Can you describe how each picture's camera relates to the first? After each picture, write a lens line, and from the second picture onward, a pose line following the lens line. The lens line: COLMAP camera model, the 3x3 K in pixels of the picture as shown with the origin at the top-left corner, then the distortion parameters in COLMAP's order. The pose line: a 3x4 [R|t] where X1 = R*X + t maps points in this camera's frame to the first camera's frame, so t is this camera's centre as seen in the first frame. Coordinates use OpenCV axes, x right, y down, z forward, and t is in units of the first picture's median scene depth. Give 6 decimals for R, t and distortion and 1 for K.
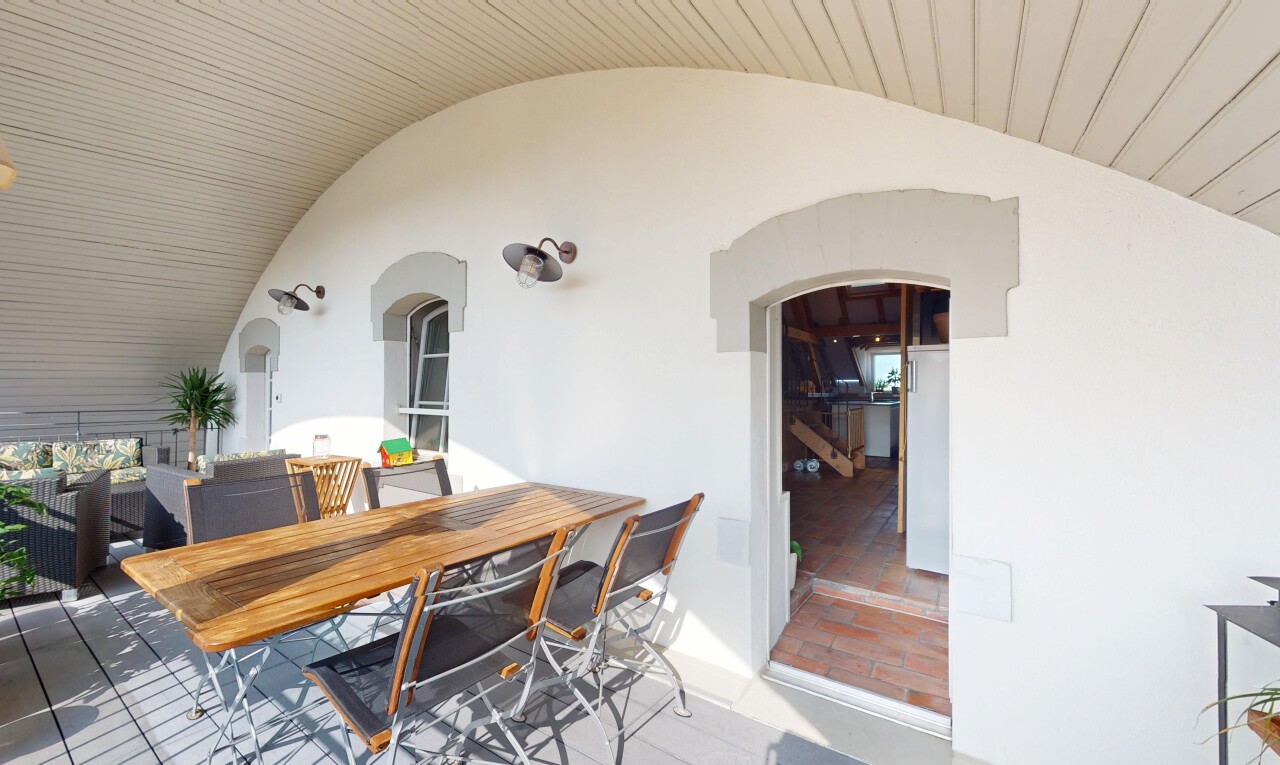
lens RADIAL K [[499.5, 0, 639.4], [0, 499.5, 384.3], [0, 0, 1]] dist [-0.000281, 0.000205]
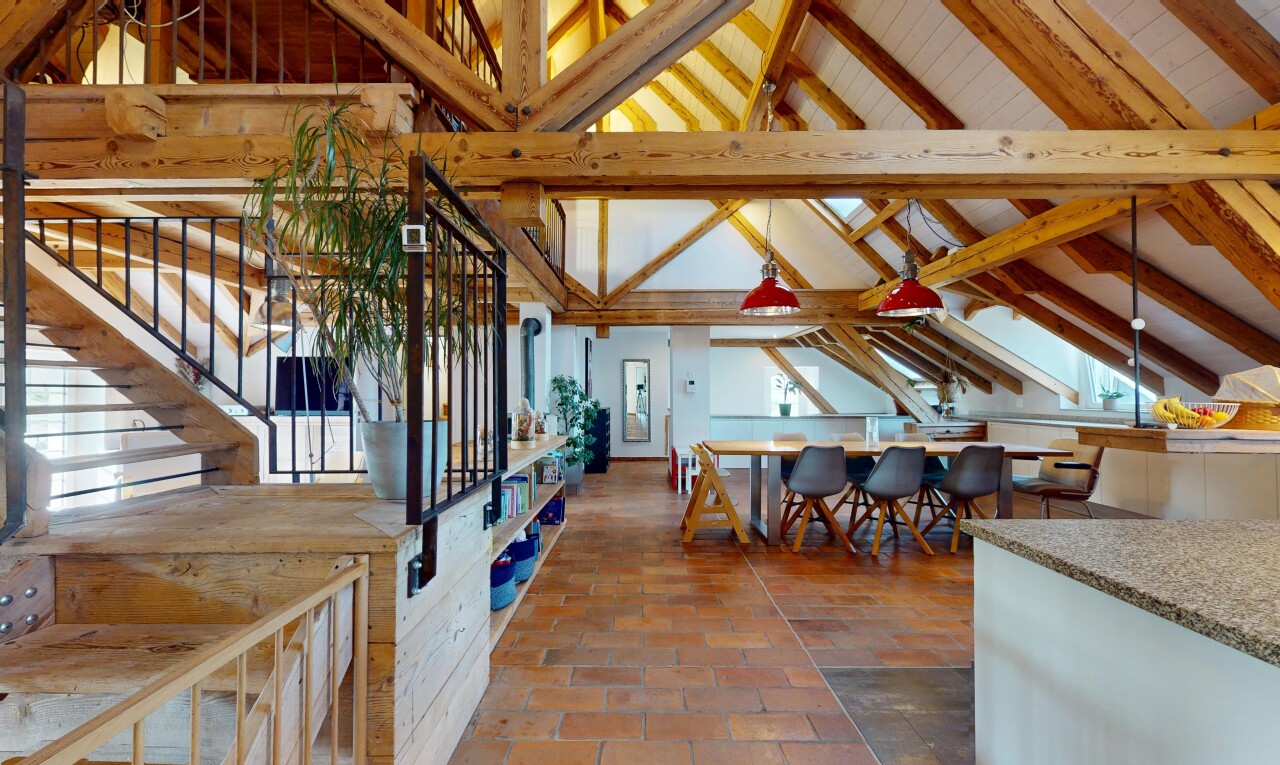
lens RADIAL K [[499.5, 0, 639.4], [0, 499.5, 384.3], [0, 0, 1]] dist [-0.000281, 0.000205]
pose [[0.570947, -0.014550, -0.820858, 0.365434], [0.005863, 0.999890, -0.013645, 0.000118], [0.820966, 0.002978, 0.570969, 0.686292]]
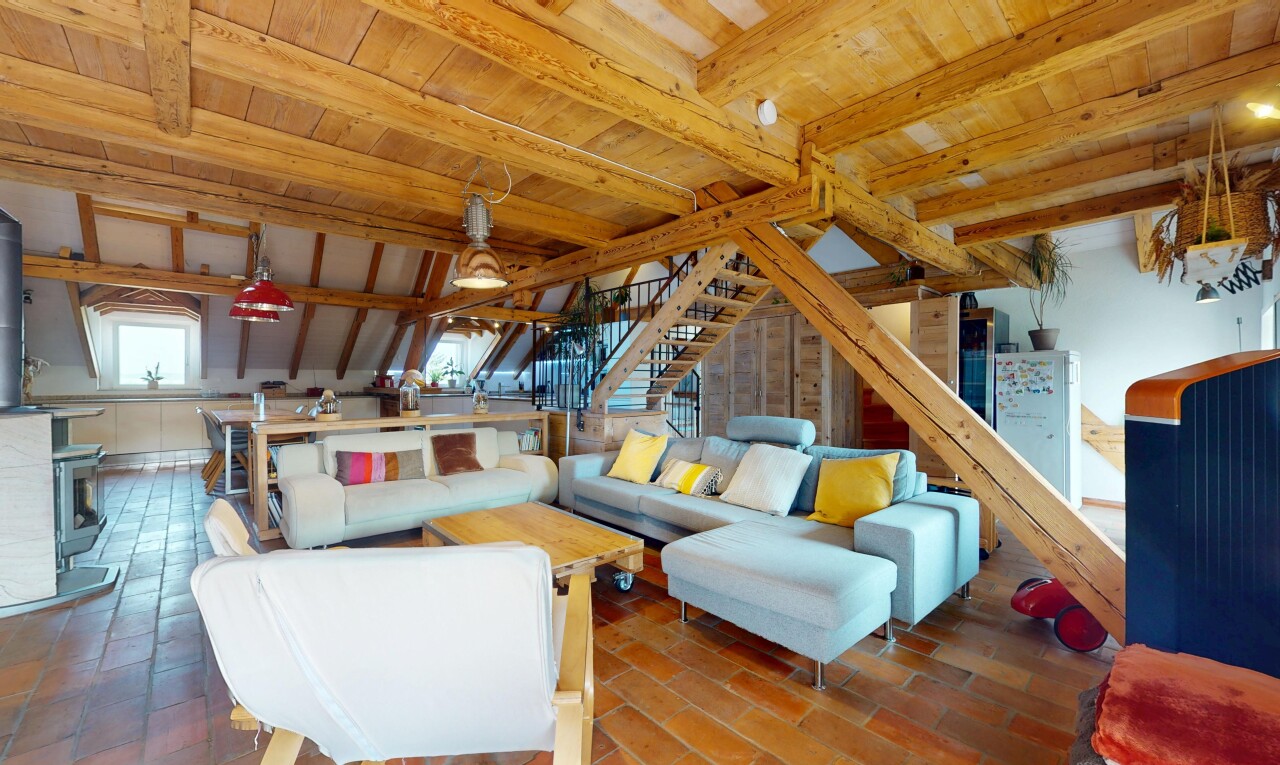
lens RADIAL K [[499.5, 0, 639.4], [0, 499.5, 384.3], [0, 0, 1]] dist [-0.000281, 0.000205]
pose [[0.217581, -0.003458, 0.976036, -0.294328], [-0.006605, 0.999966, 0.005015, 0.006835], [-0.976020, -0.007538, 0.217551, 0.540943]]
